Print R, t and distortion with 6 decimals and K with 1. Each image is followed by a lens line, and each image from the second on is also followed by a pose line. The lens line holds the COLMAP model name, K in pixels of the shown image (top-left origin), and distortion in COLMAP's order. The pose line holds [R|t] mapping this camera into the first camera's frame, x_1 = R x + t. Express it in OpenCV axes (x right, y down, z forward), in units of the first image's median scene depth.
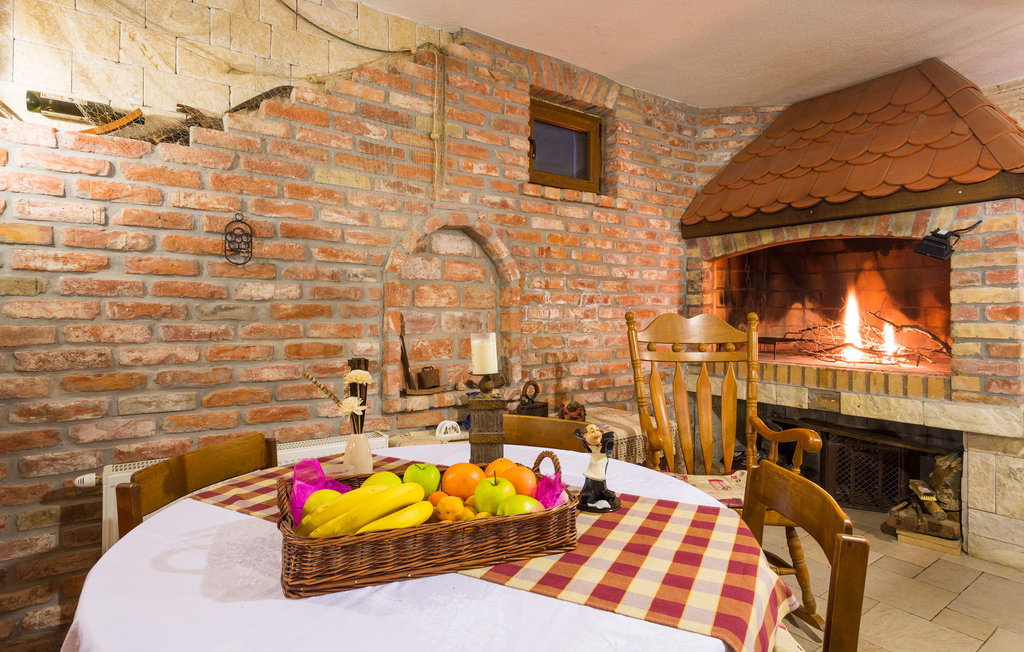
lens RADIAL K [[549.9, 0, 502.1], [0, 549.9, 304.7], [0, 0, 1]] dist [-0.001798, 0.000531]
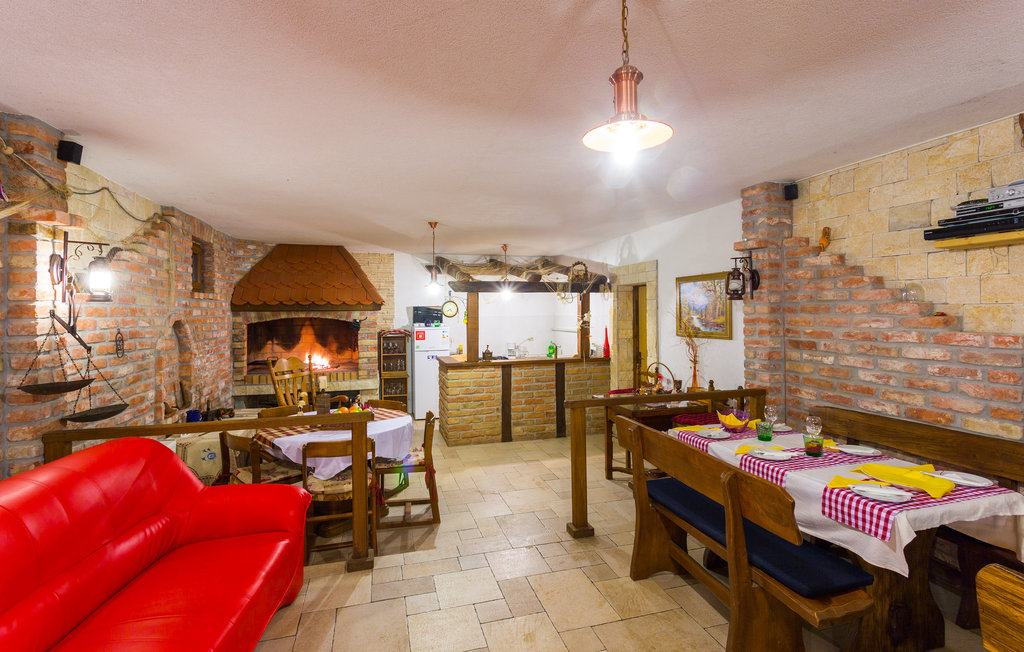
lens RADIAL K [[485.3, 0, 513.8], [0, 485.3, 319.4], [0, 0, 1]] dist [-0.000091, -0.000053]
pose [[0.334362, -0.021119, 0.942208, -0.927393], [0.001395, 0.999759, 0.021914, -0.138761], [-0.942444, -0.006013, 0.334311, -0.429425]]
